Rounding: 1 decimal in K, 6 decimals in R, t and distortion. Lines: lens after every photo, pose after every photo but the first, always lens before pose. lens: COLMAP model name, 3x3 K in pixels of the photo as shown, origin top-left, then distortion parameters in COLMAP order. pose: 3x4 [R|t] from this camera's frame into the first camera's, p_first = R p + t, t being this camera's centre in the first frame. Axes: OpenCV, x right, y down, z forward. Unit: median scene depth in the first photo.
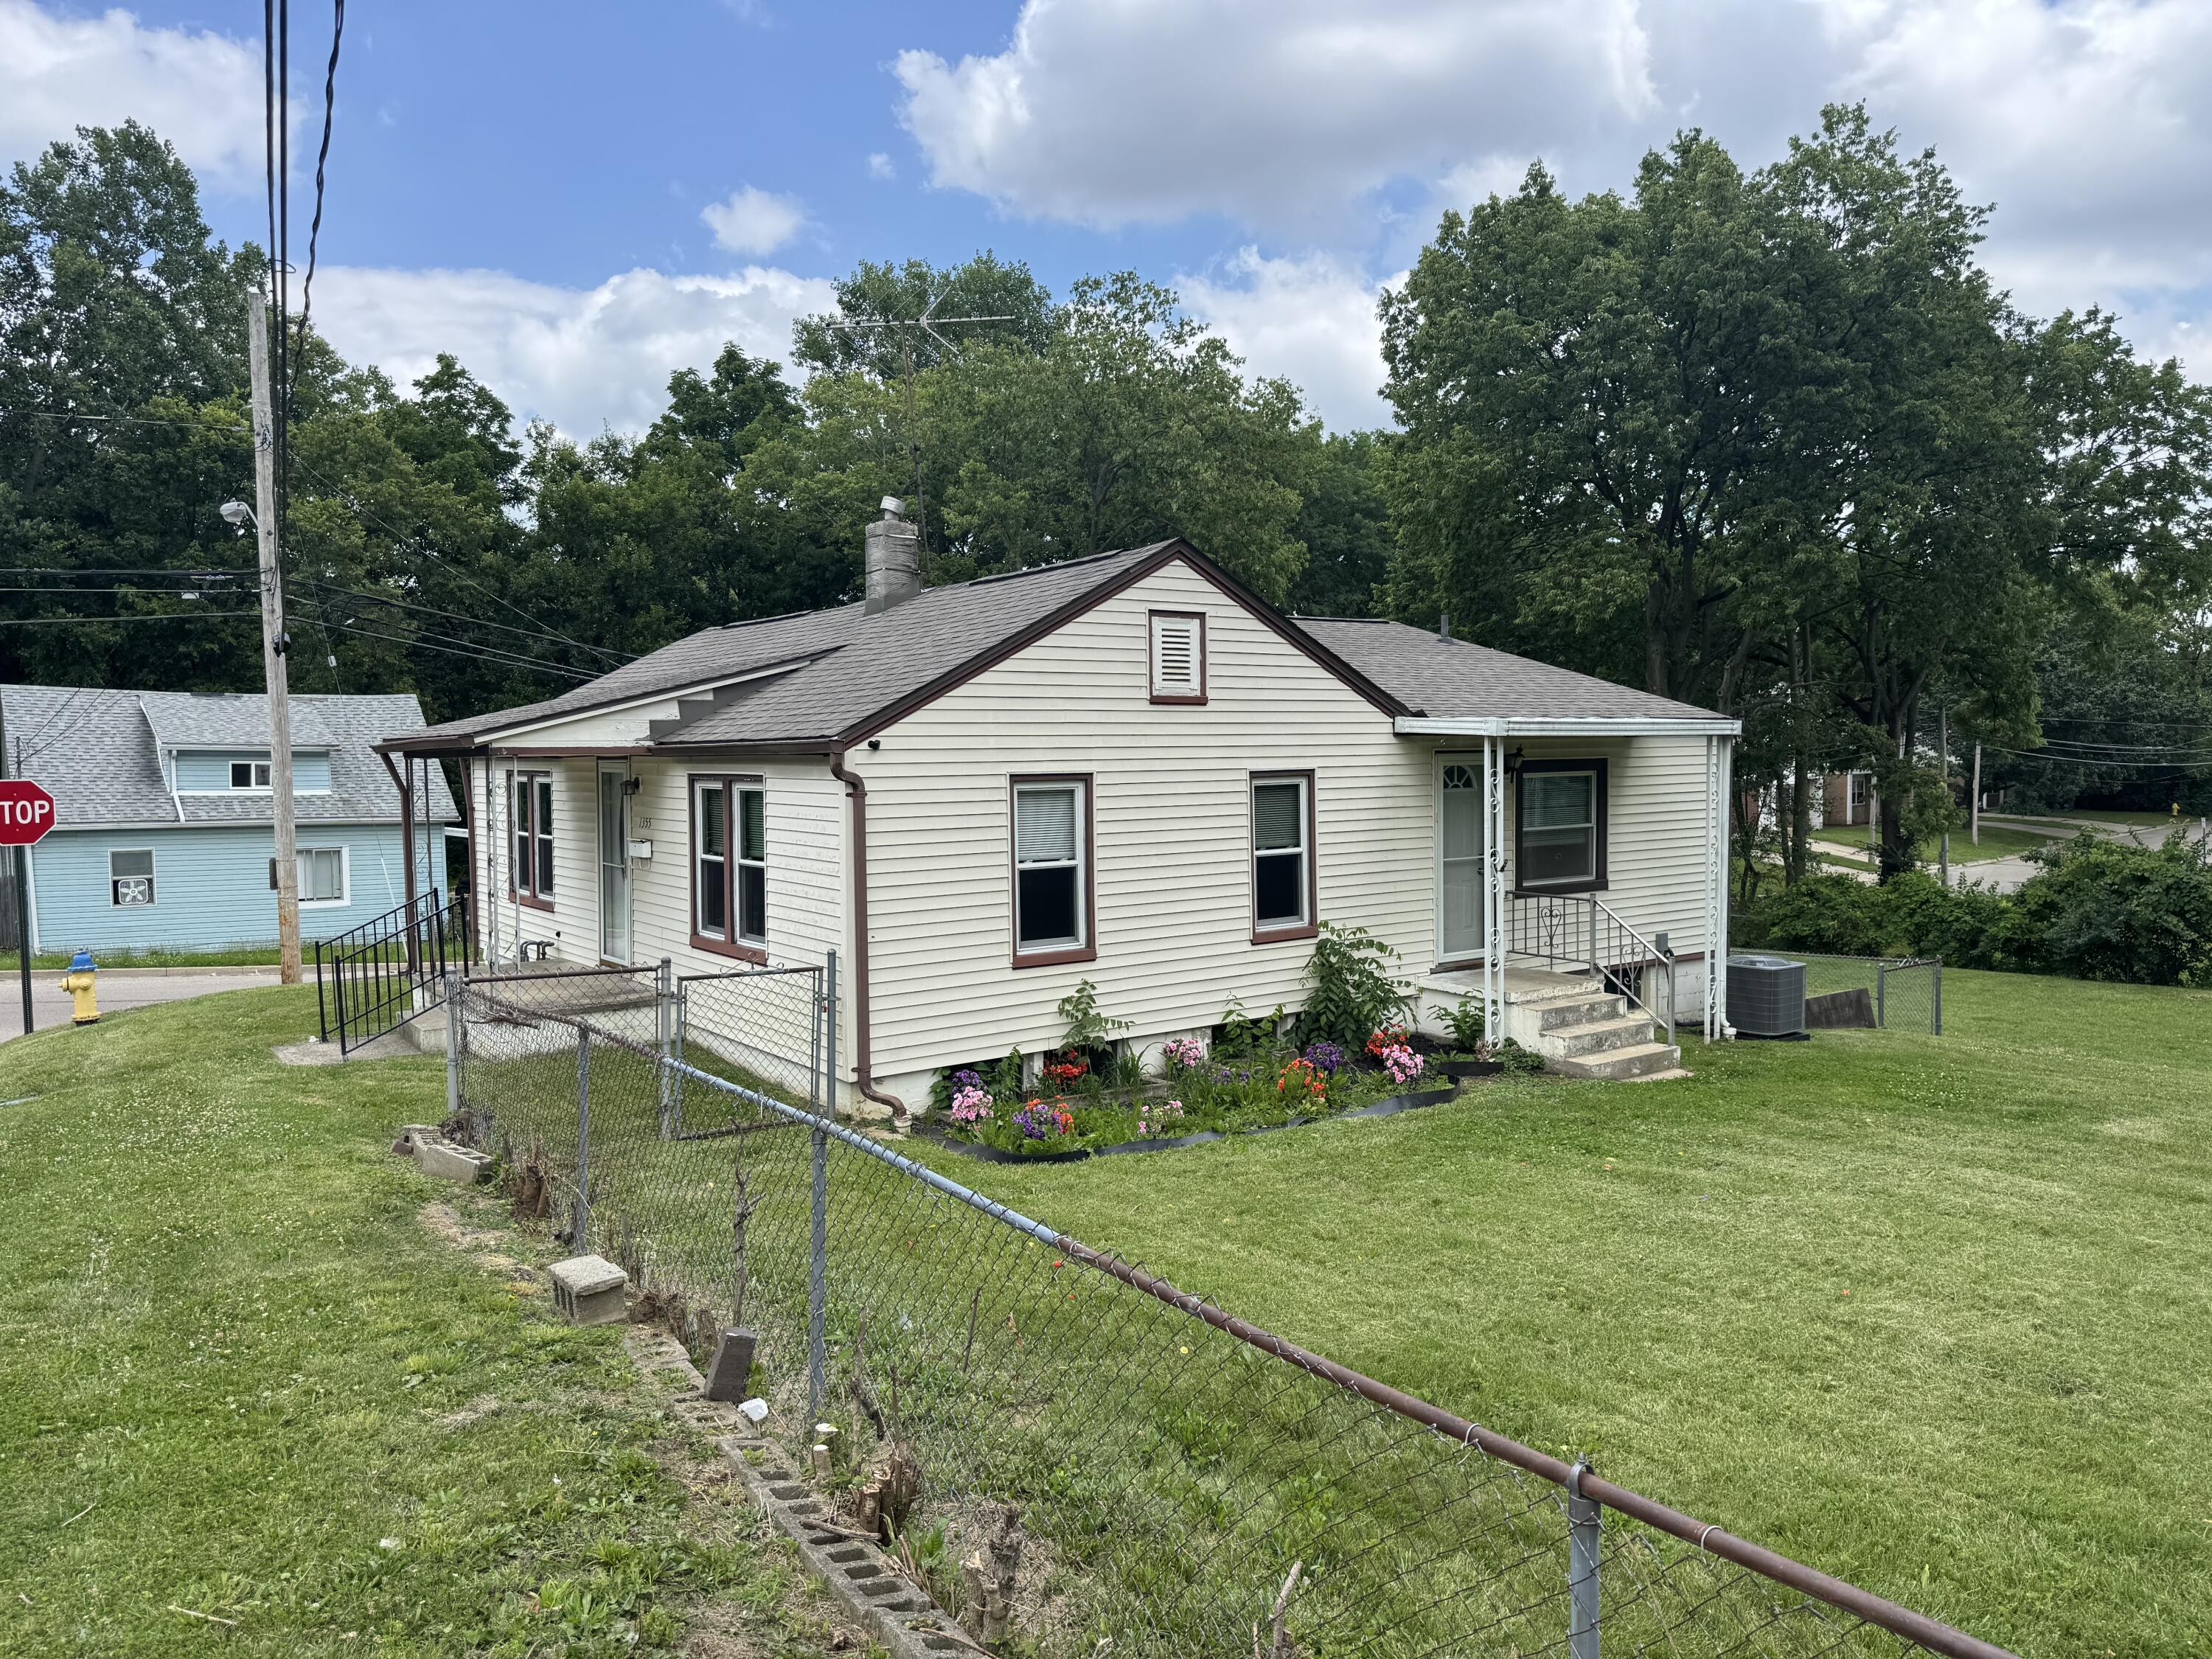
lens RADIAL K [[1562.6, 0, 1122.1], [0, 1562.6, 841.1], [0, 0, 1]] dist [0.080554, -0.012438]
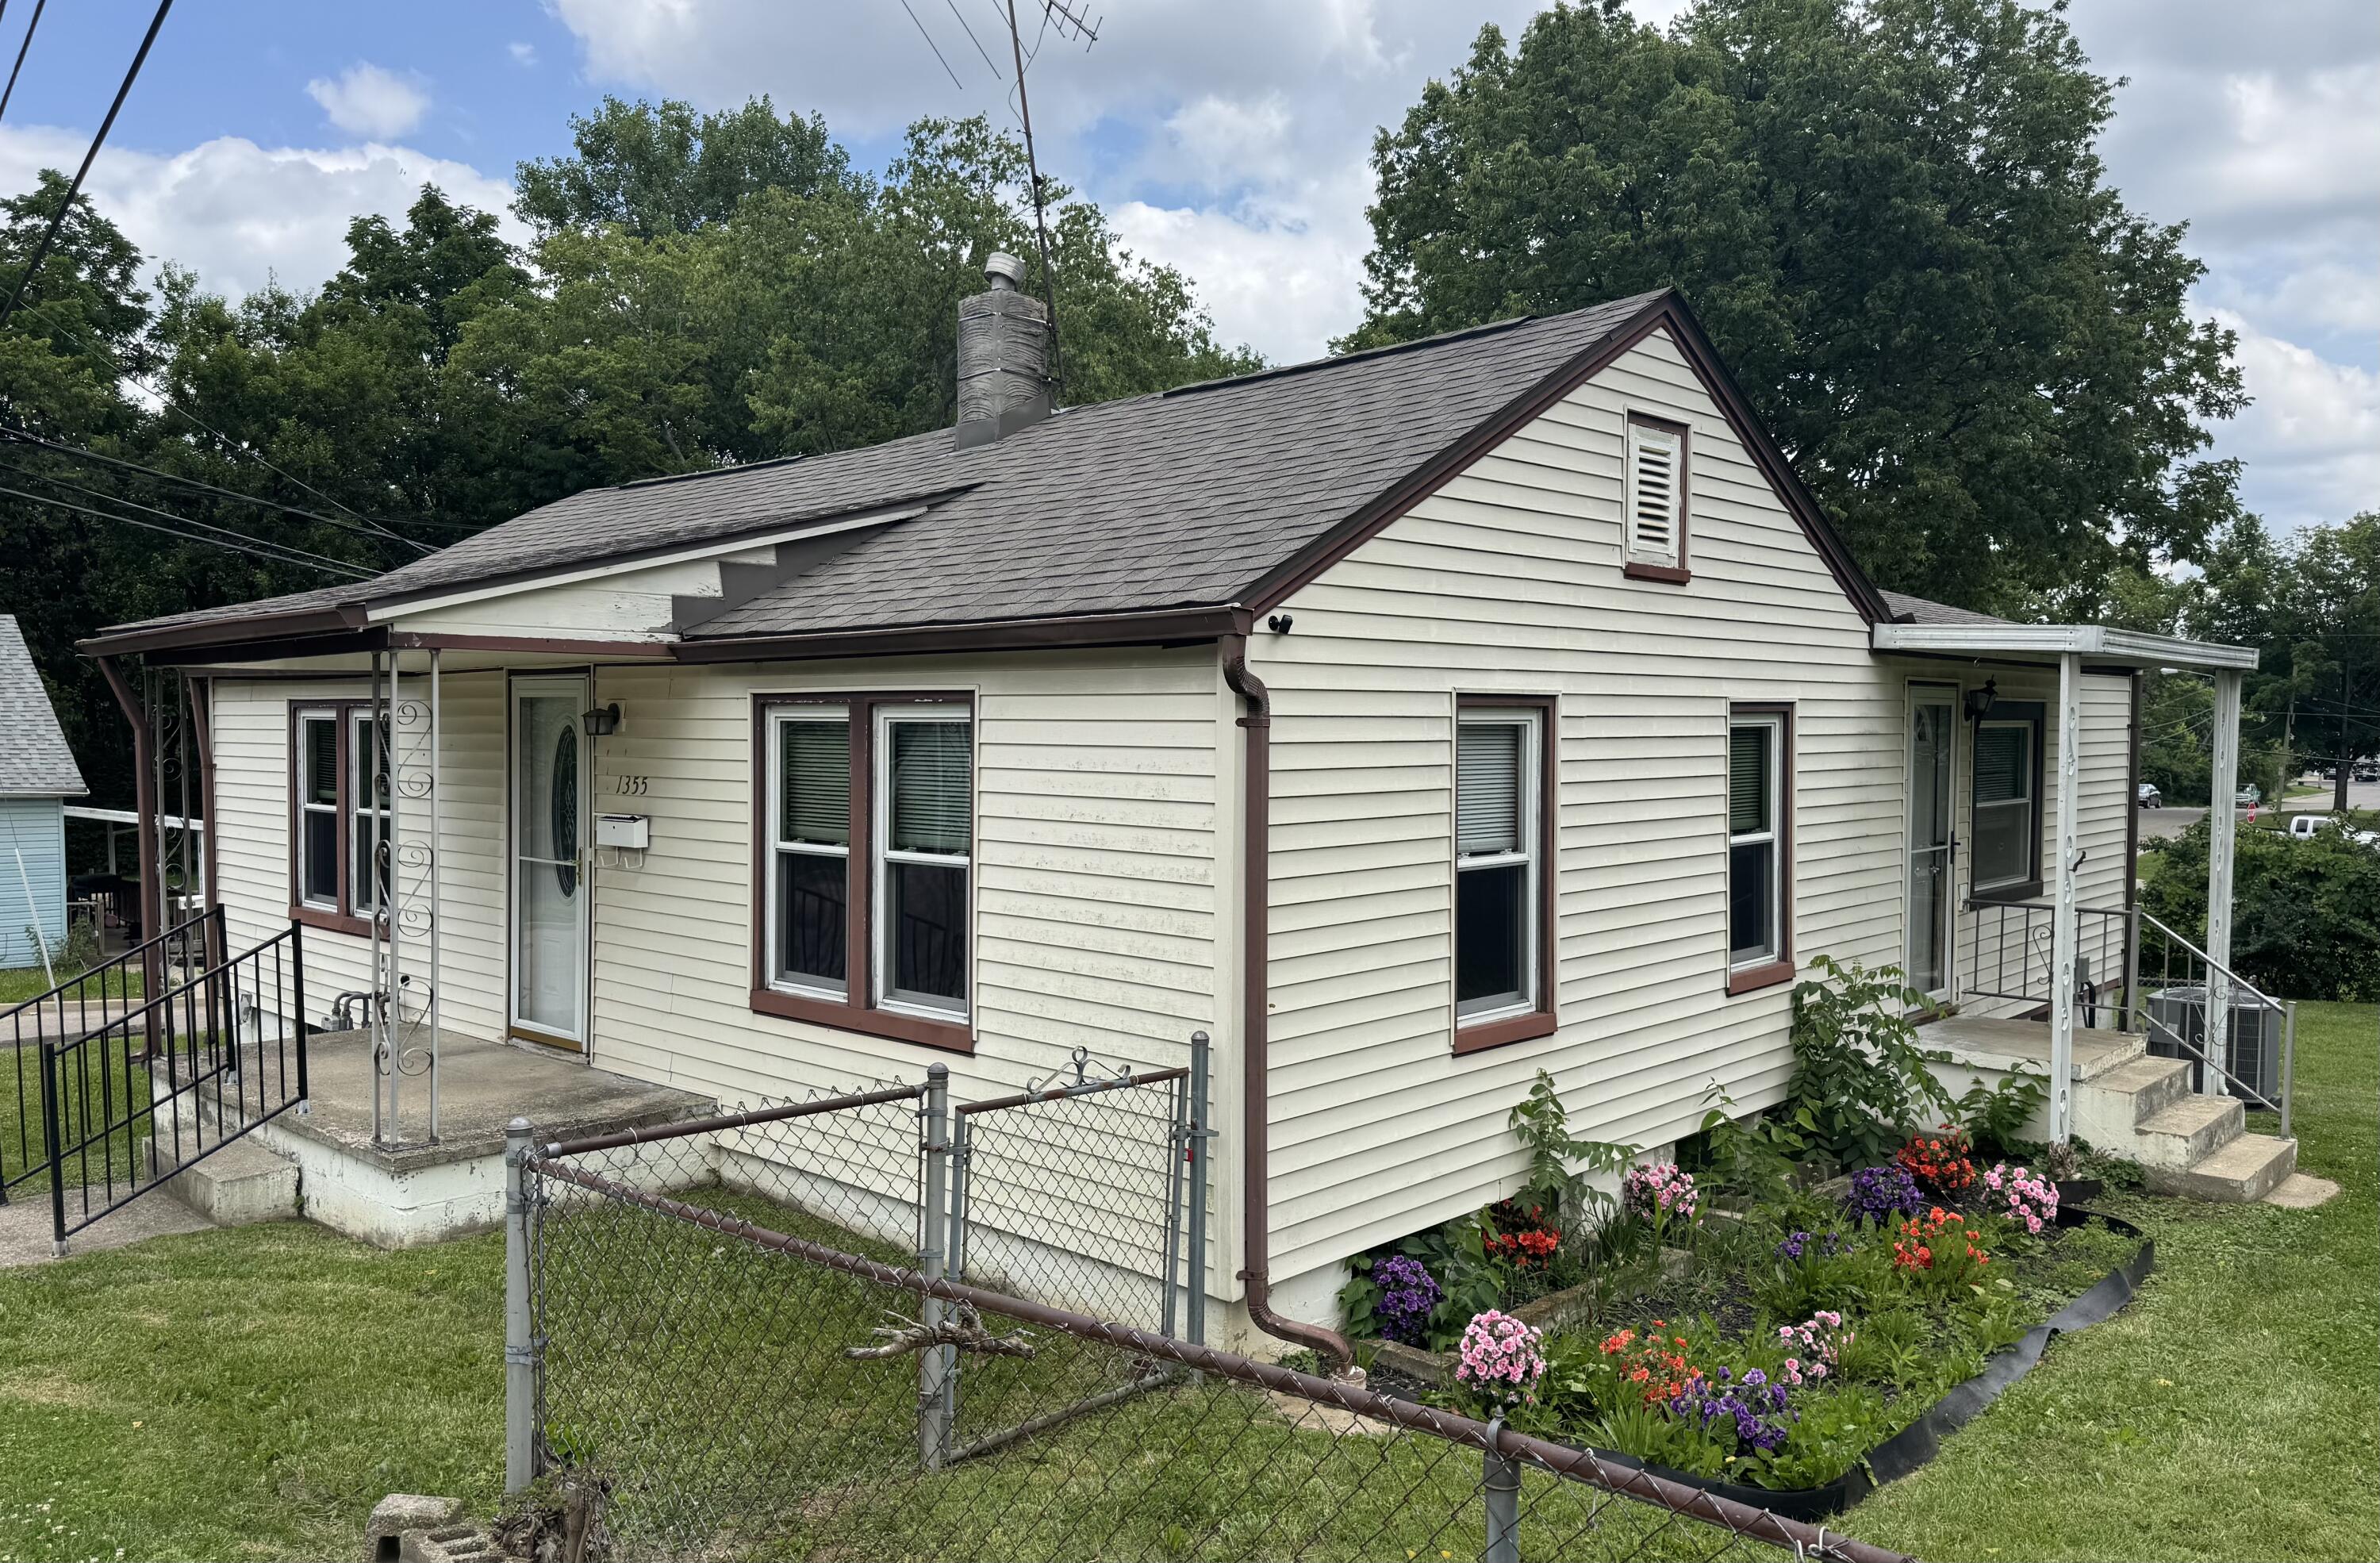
lens RADIAL K [[1810.2, 0, 1184.5], [0, 1810.2, 789.7], [0, 0, 1]] dist [0.039382, -0.041377]
pose [[0.984463, 0.006065, 0.175488, -0.232799], [-0.002246, 0.999756, -0.021955, 0.003784], [-0.175579, 0.021220, 0.984237, 0.348739]]
